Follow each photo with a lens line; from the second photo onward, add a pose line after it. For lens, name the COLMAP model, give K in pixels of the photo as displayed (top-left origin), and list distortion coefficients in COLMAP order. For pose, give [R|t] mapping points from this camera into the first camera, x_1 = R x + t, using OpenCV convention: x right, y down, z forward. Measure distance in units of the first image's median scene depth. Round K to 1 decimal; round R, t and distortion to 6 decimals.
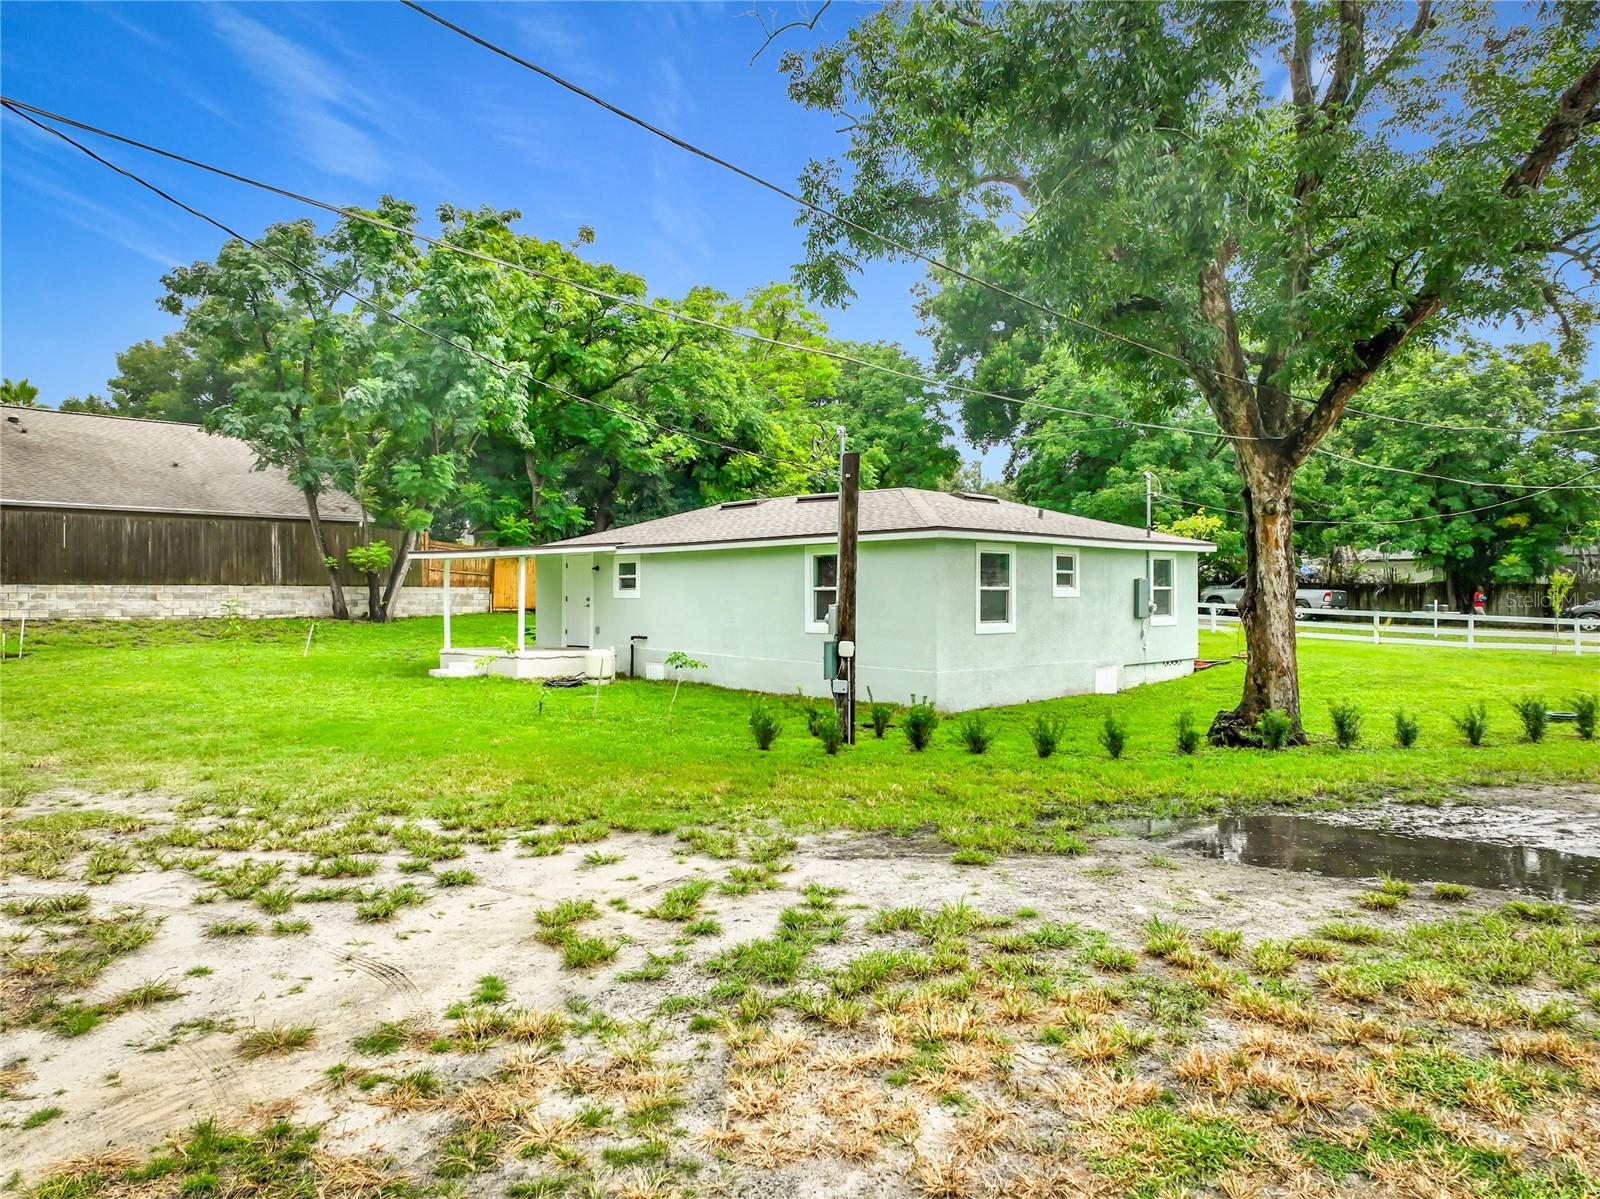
lens RADIAL K [[1125.5, 0, 805.3], [0, 1125.5, 600.0], [0, 0, 1]] dist [-0.005003, 0.017444]
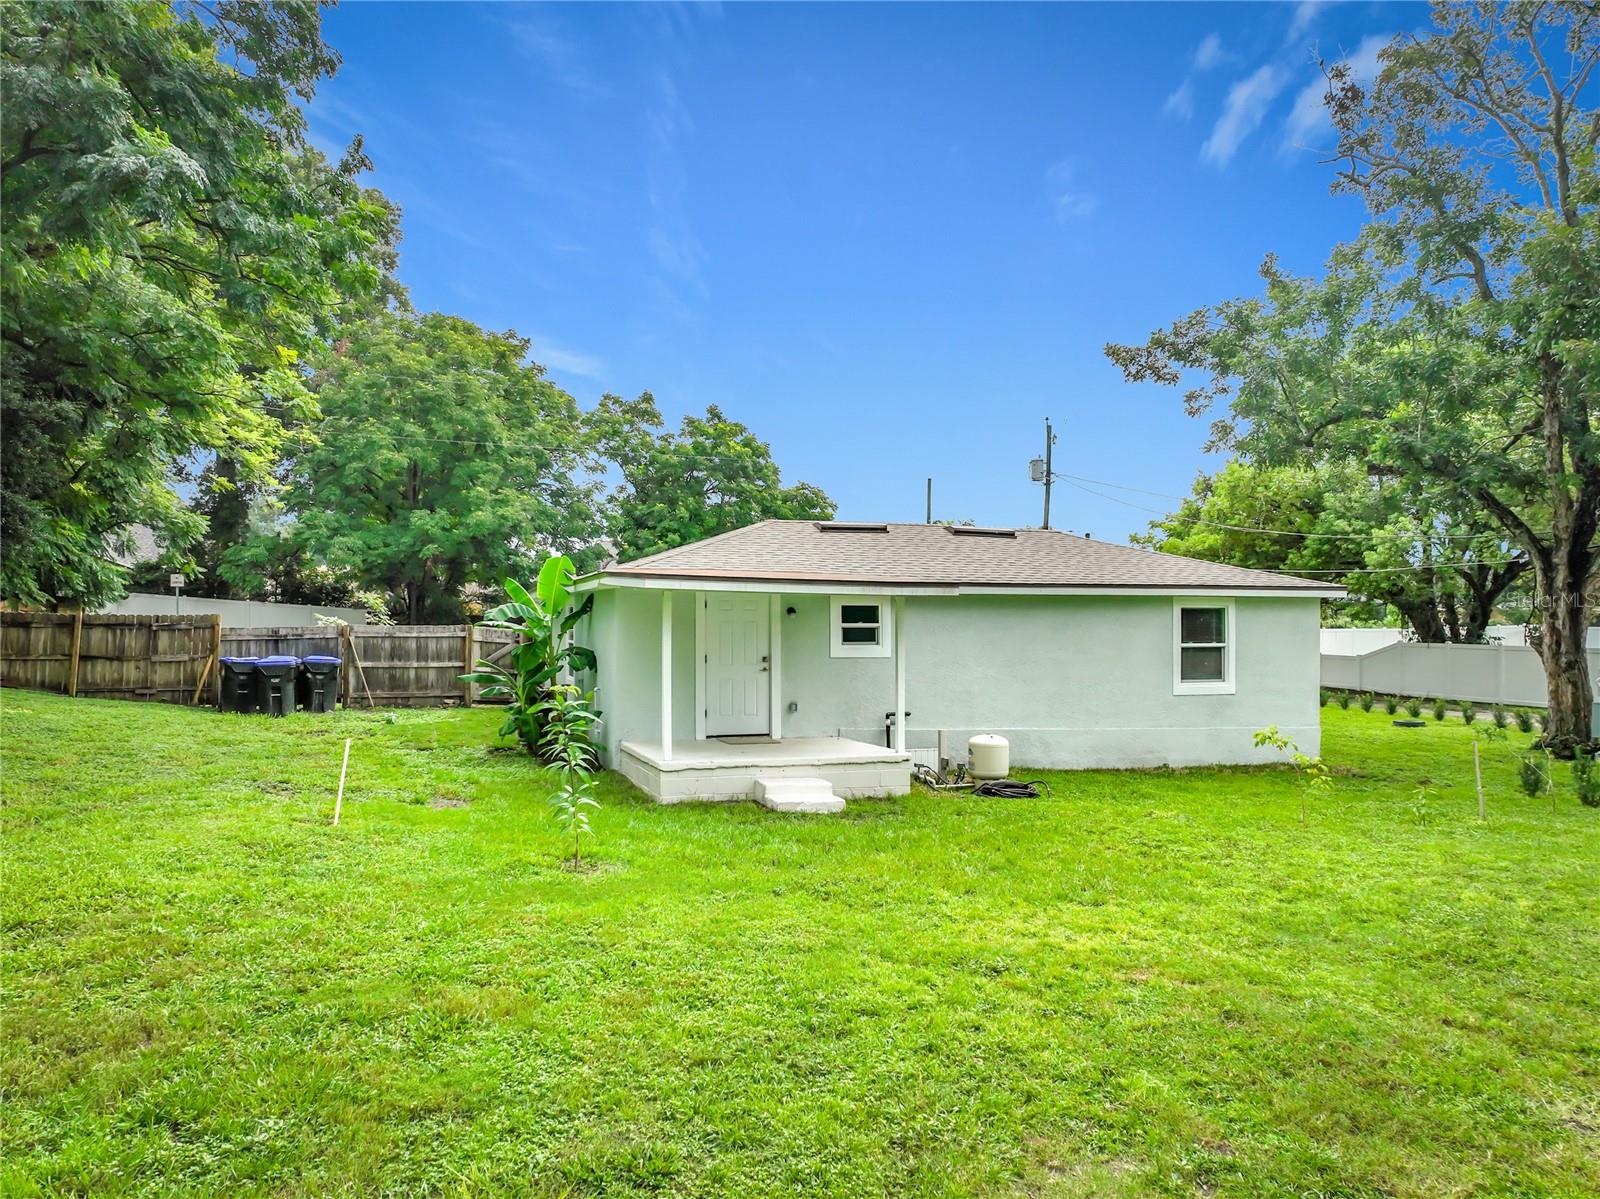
lens RADIAL K [[1136.5, 0, 797.5], [0, 1136.5, 623.9], [0, 0, 1]] dist [0.004058, 0.000561]
pose [[0.454806, 0.004423, 0.890579, -0.796029], [-0.003689, 0.999988, -0.003082, -0.019825], [-0.890583, -0.001884, 0.454817, 0.736059]]
